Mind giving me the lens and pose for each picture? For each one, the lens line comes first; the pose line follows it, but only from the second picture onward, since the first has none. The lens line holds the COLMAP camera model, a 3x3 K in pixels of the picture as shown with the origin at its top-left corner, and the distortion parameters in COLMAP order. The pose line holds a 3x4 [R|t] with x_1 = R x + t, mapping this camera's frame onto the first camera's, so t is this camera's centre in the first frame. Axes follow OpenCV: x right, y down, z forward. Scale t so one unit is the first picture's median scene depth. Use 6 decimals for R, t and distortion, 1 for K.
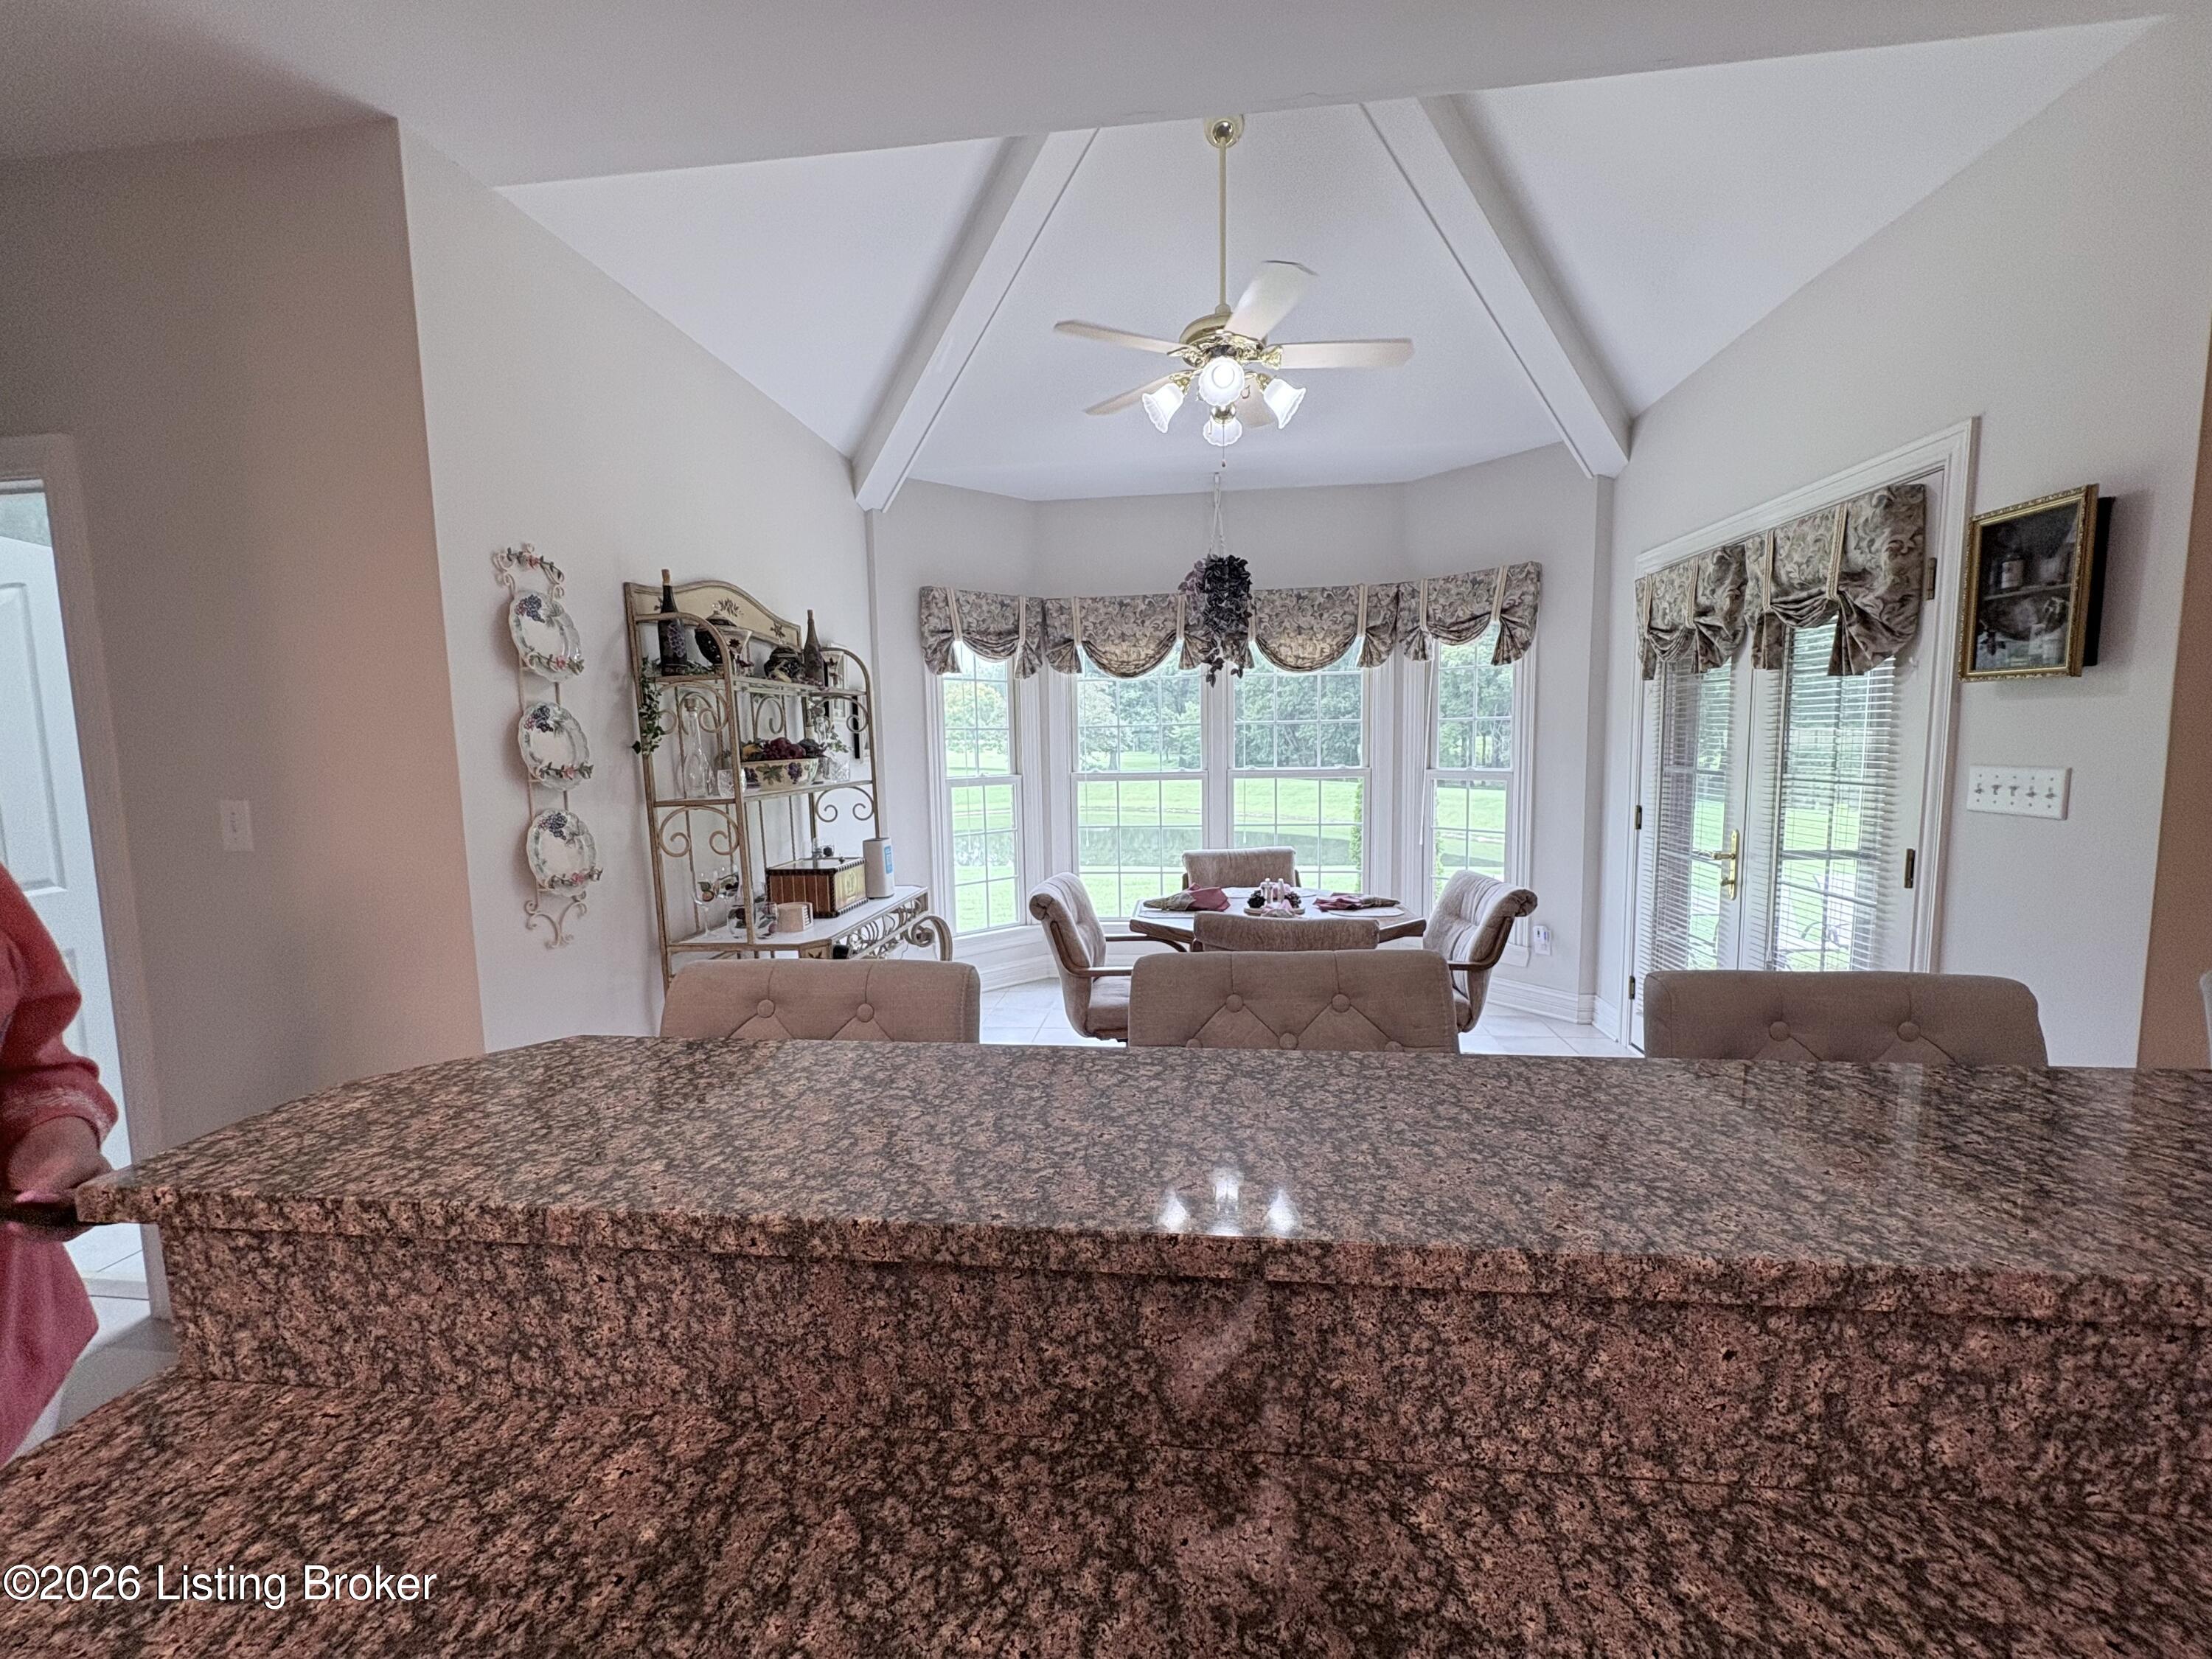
lens RADIAL K [[880.0, 0, 1110.4], [0, 880.0, 829.8], [0, 0, 1]] dist [-0.001057, 0.000269]
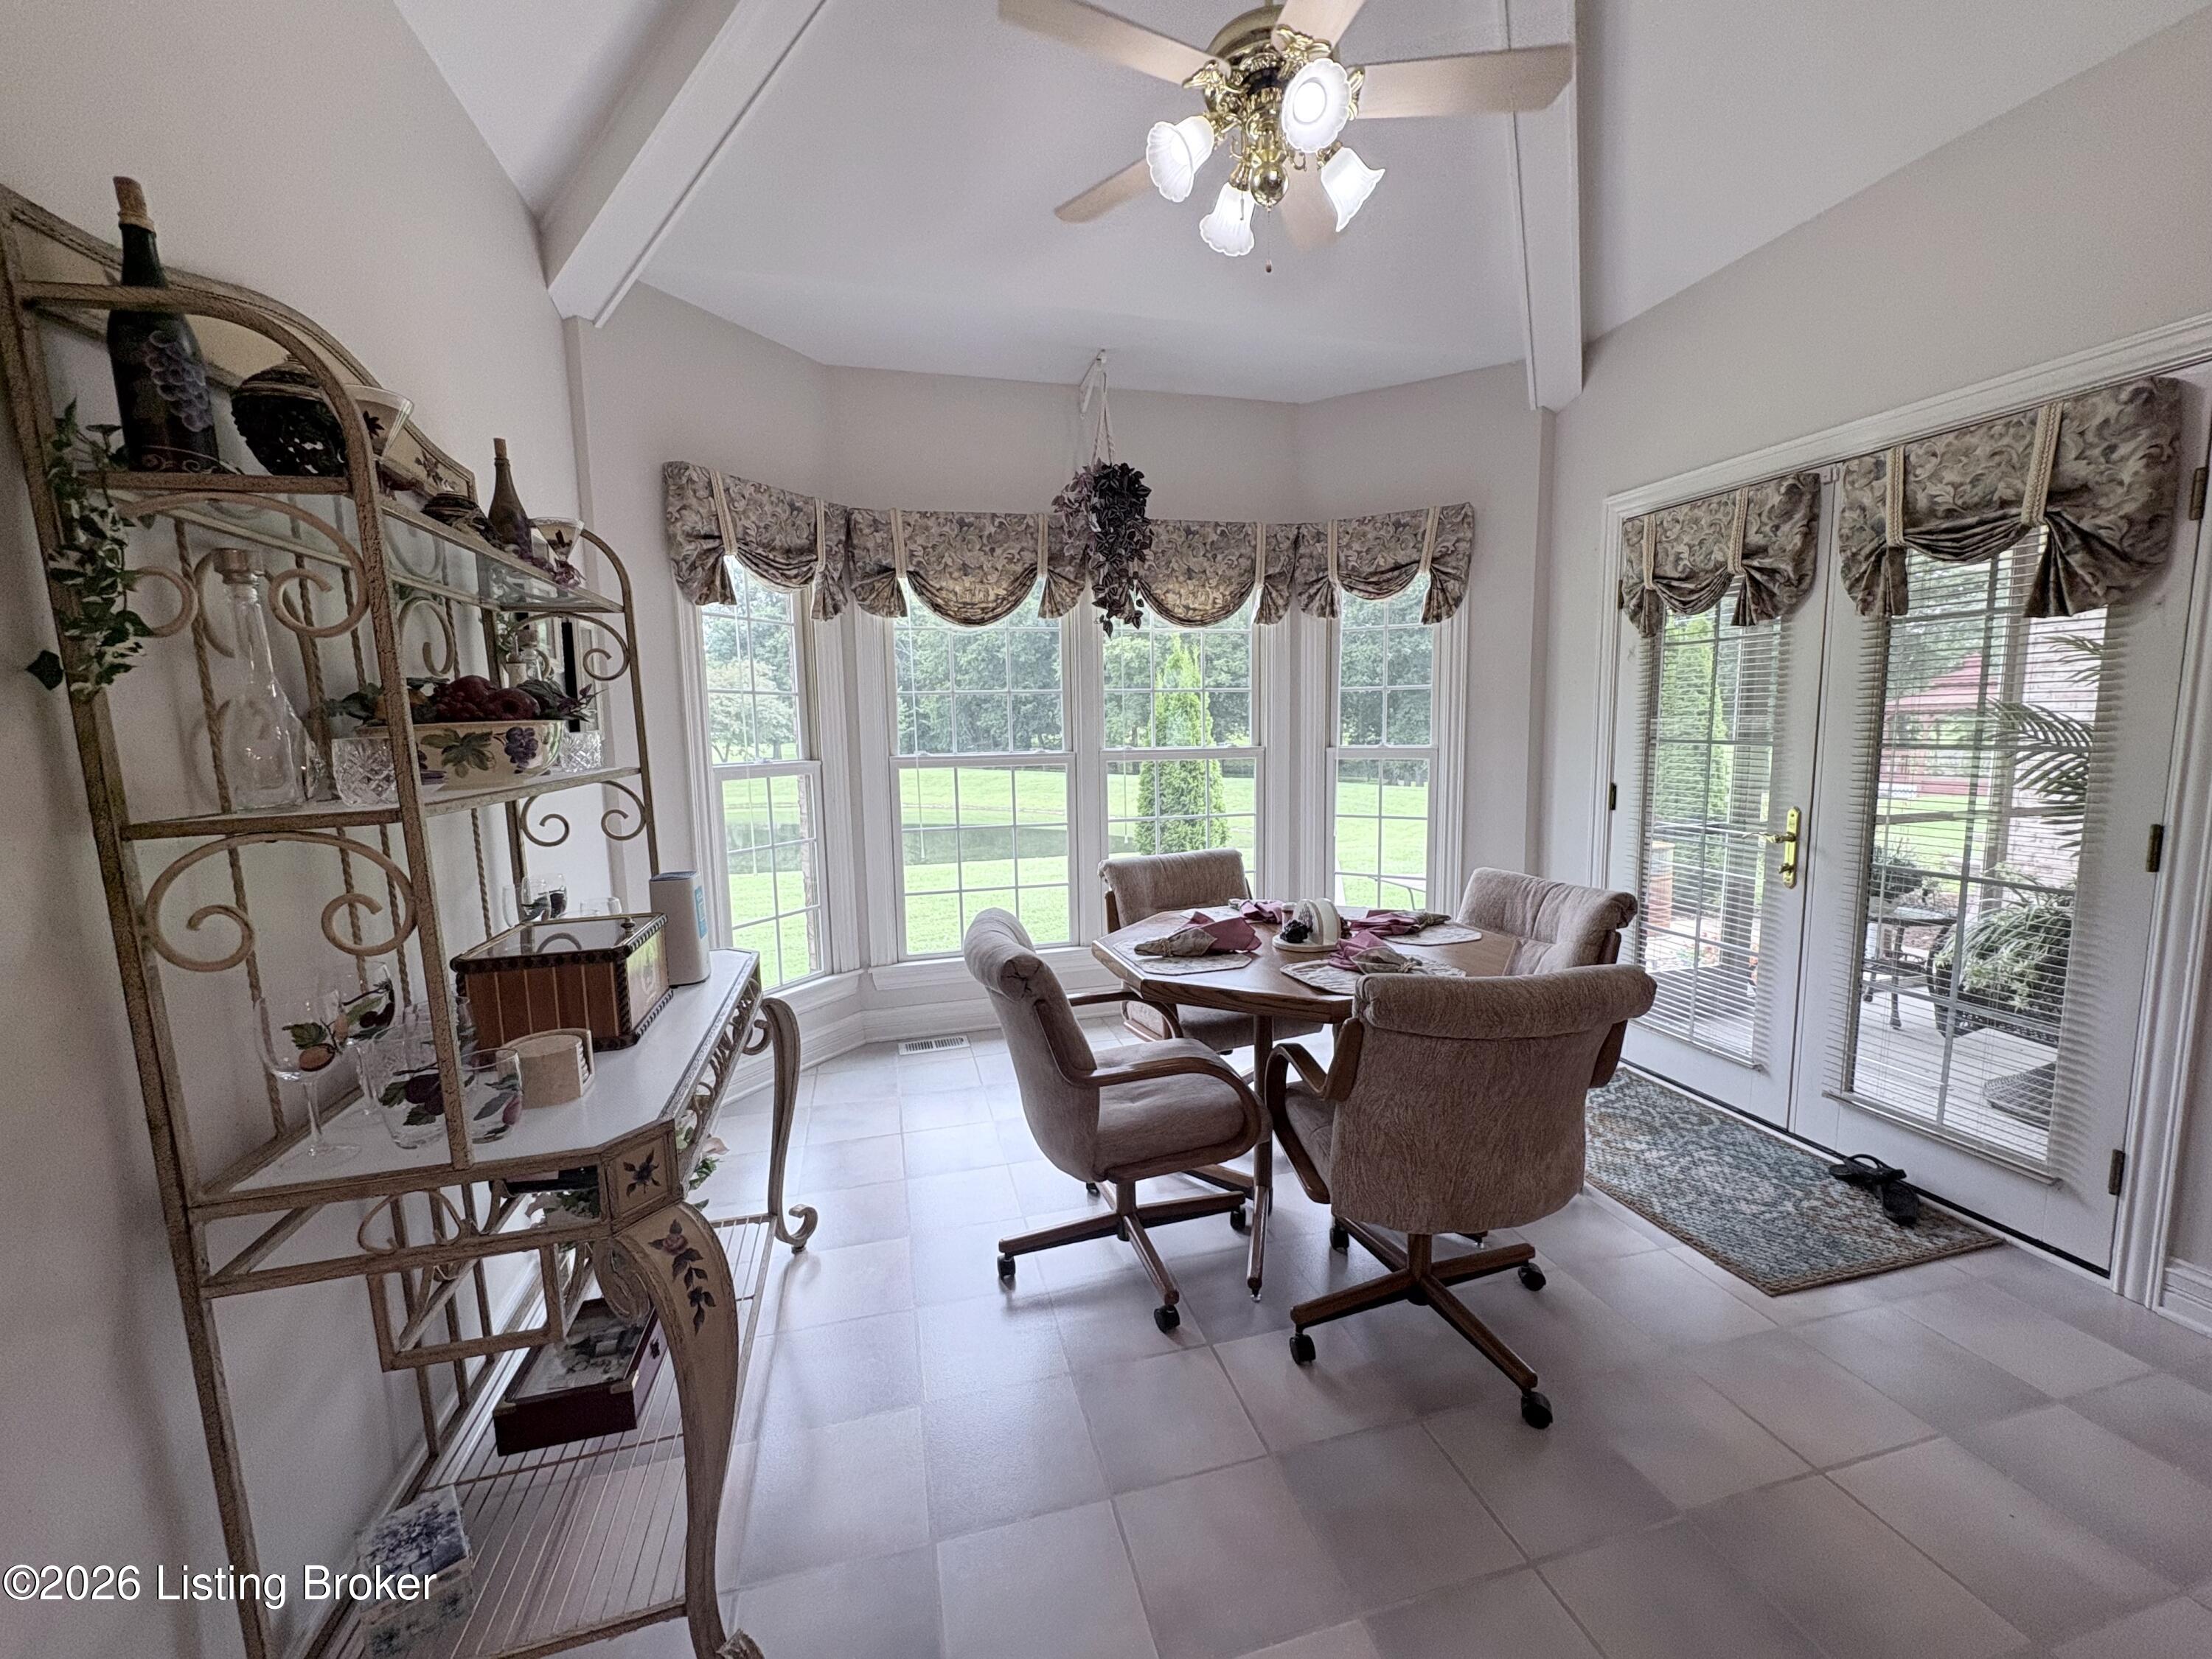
lens RADIAL K [[880.0, 0, 1111.4], [0, 880.0, 828.6], [0, 0, 1]] dist [-0.001057, 0.000269]
pose [[0.931128, -0.040601, 0.362426, -0.196060], [0.037385, 0.999175, 0.015886, -0.015320], [-0.362772, -0.001243, 0.931877, 0.373246]]
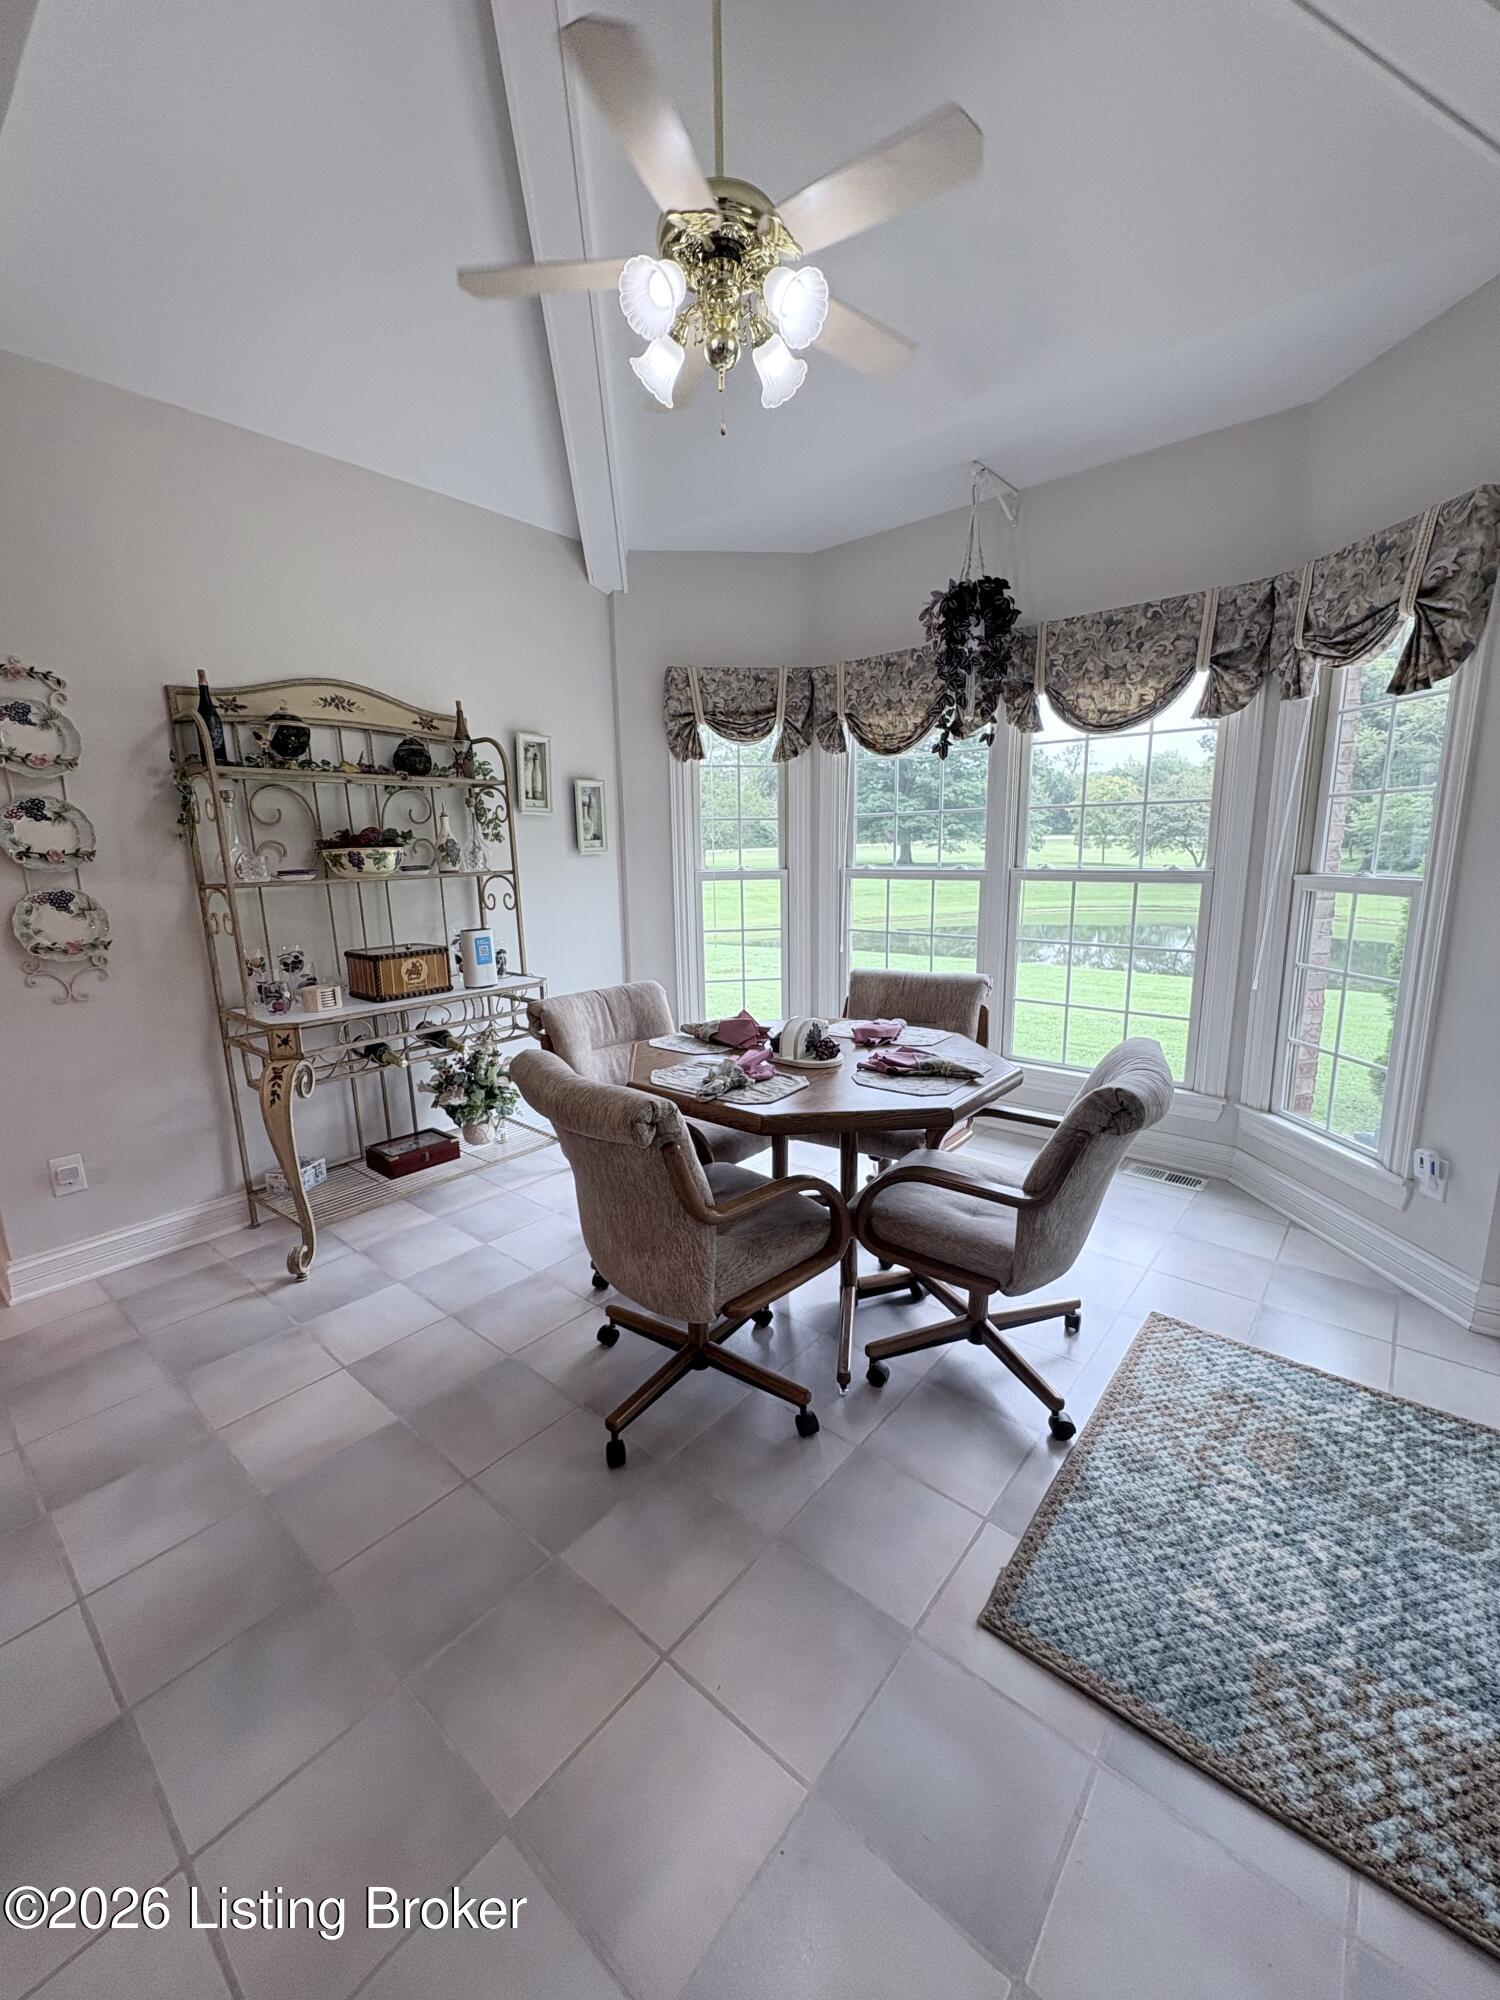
lens RADIAL K [[795.6, 0, 747.7], [0, 795.6, 998.1], [0, 0, 1]] dist [-0.001057, 0.000269]
pose [[0.832180, 0.109923, -0.543502, 0.462506], [-0.055214, 0.991710, 0.116032, -0.032026], [0.551751, -0.066550, 0.831350, 0.380634]]
